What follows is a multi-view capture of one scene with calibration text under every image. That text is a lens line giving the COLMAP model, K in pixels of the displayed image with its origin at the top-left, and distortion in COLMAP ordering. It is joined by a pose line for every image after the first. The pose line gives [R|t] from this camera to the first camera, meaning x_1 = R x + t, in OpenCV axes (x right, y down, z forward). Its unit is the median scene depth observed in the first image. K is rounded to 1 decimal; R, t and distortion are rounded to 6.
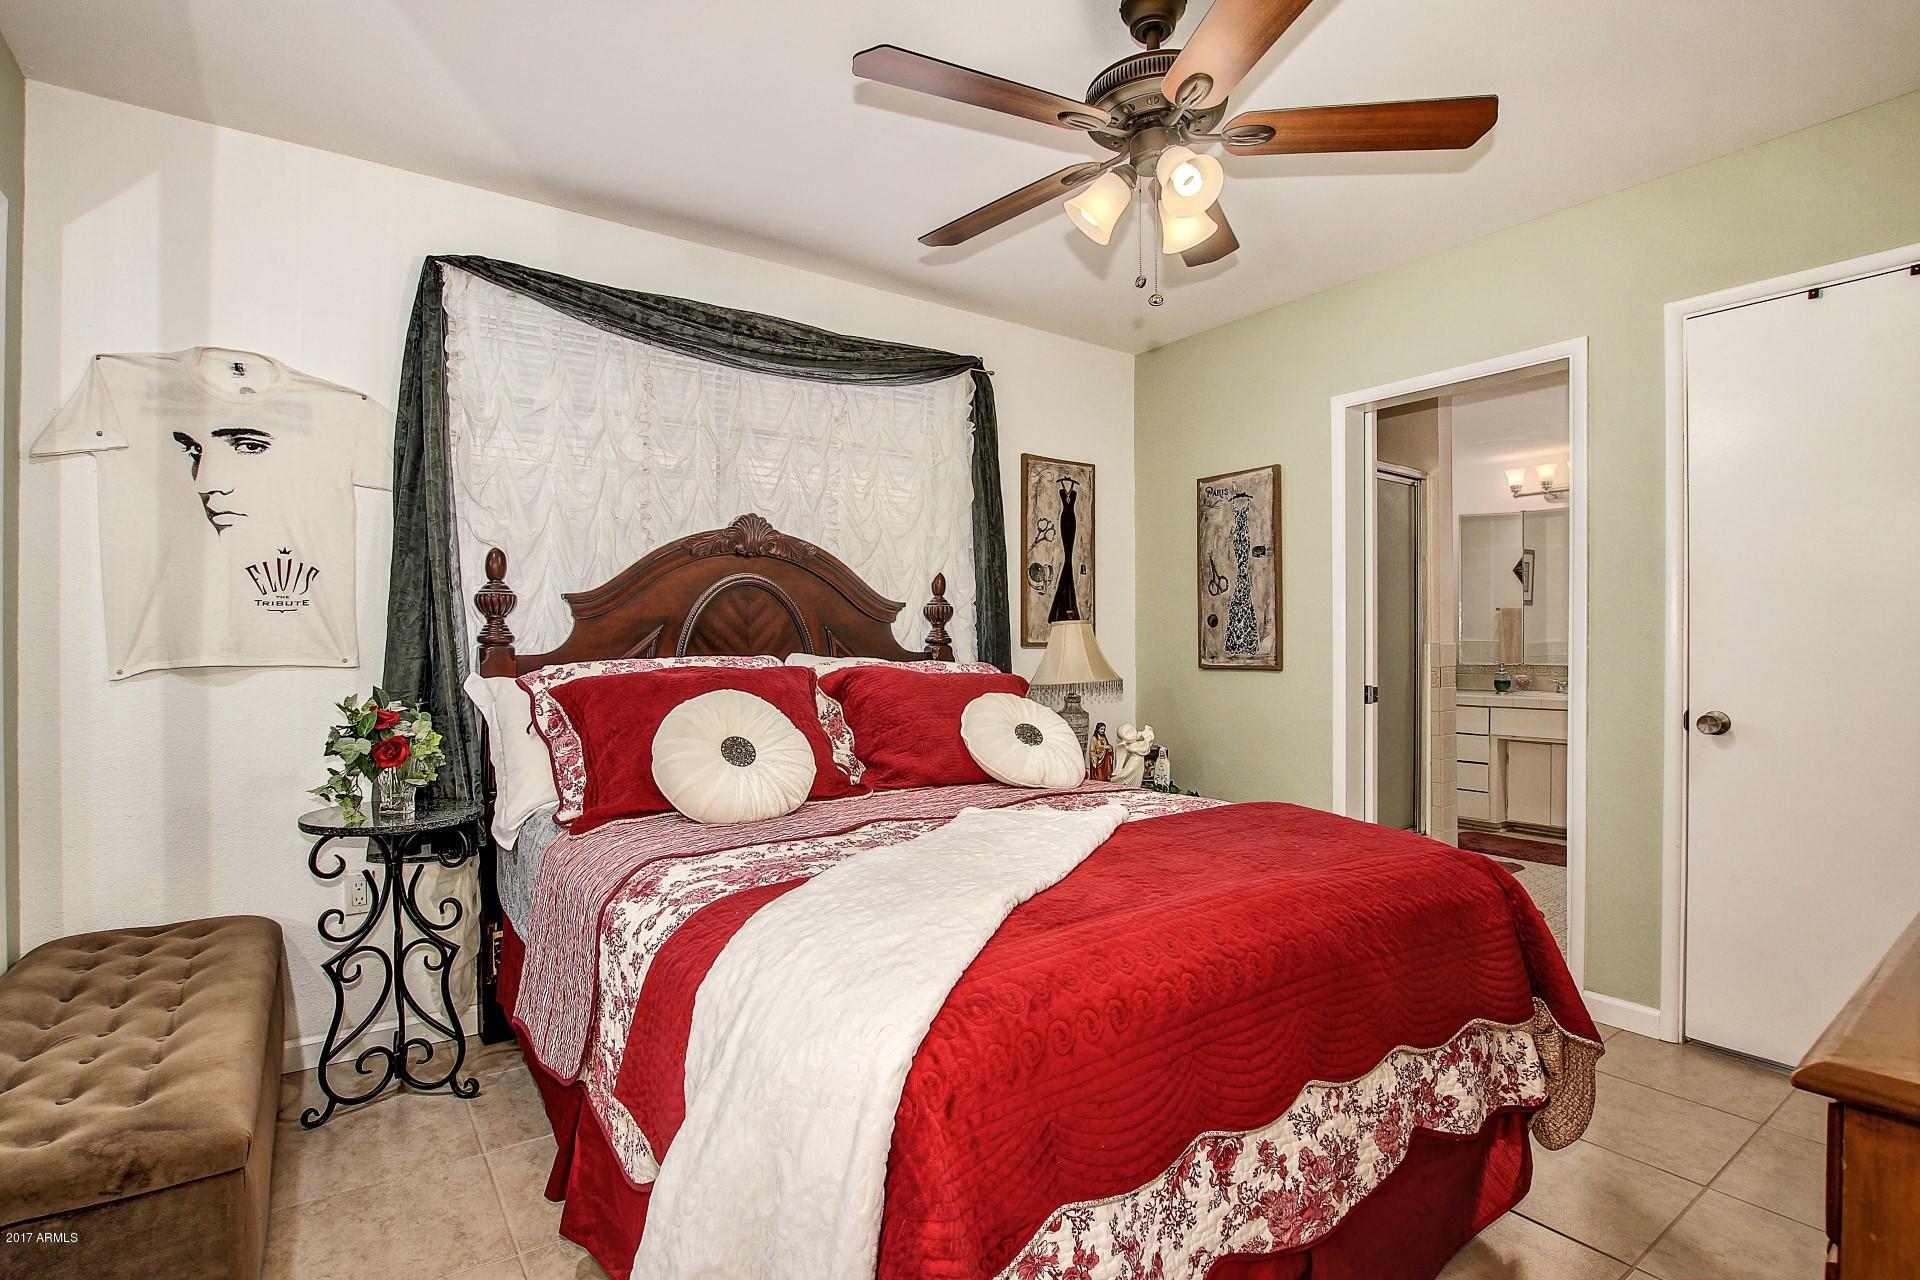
lens RADIAL K [[908.9, 0, 955.2], [0, 908.9, 646.1], [0, 0, 1]] dist [-0.030313, -0.000009]
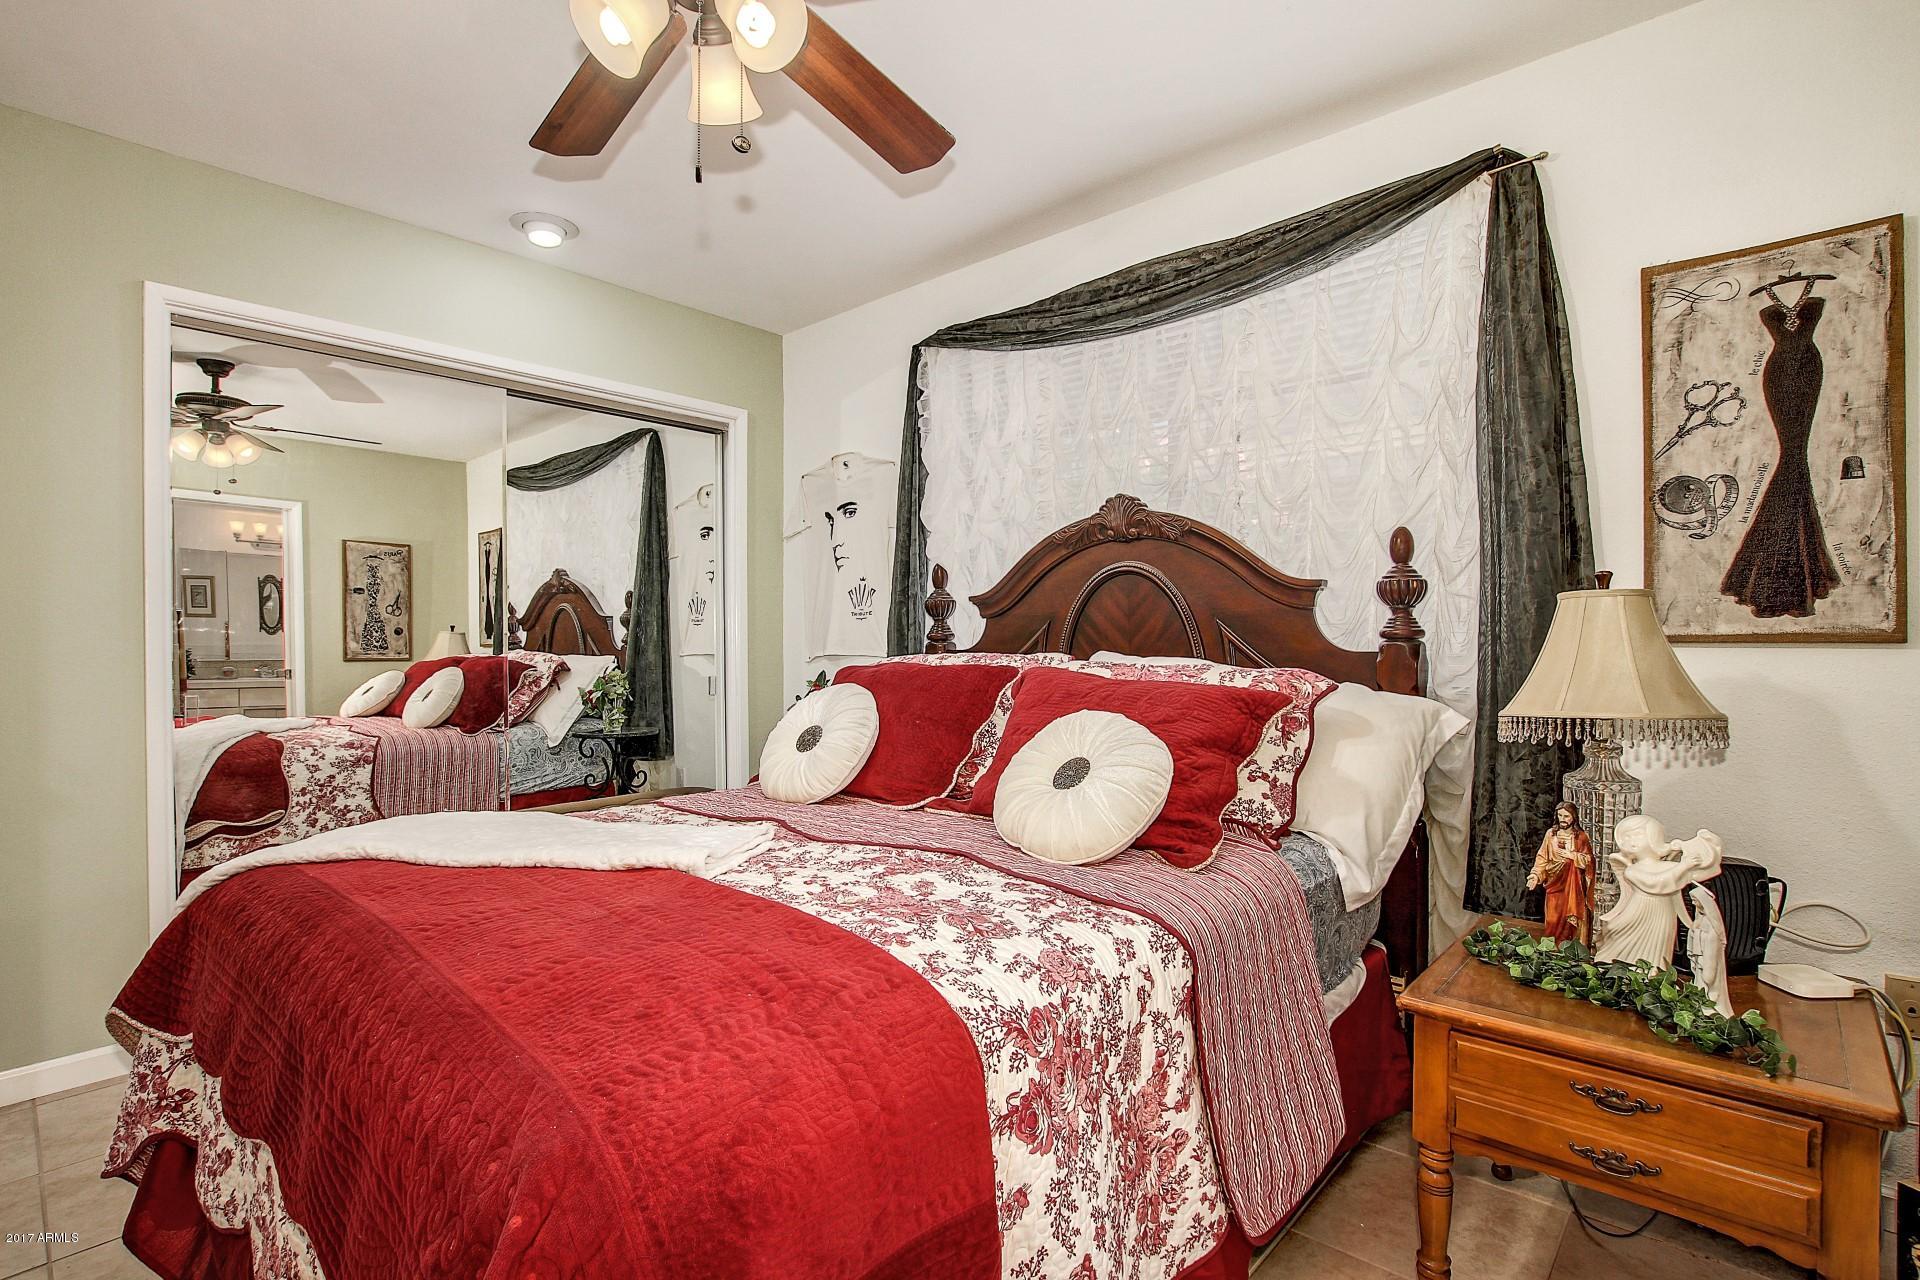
lens RADIAL K [[908.9, 0, 959.5], [0, 908.9, 645.9], [0, 0, 1]] dist [-0.030313, -0.000009]
pose [[0.222309, 0.007552, -0.974947, 0.542331], [0.003829, 0.999956, 0.008619, -0.004181], [0.974969, -0.005649, 0.222270, 0.569696]]
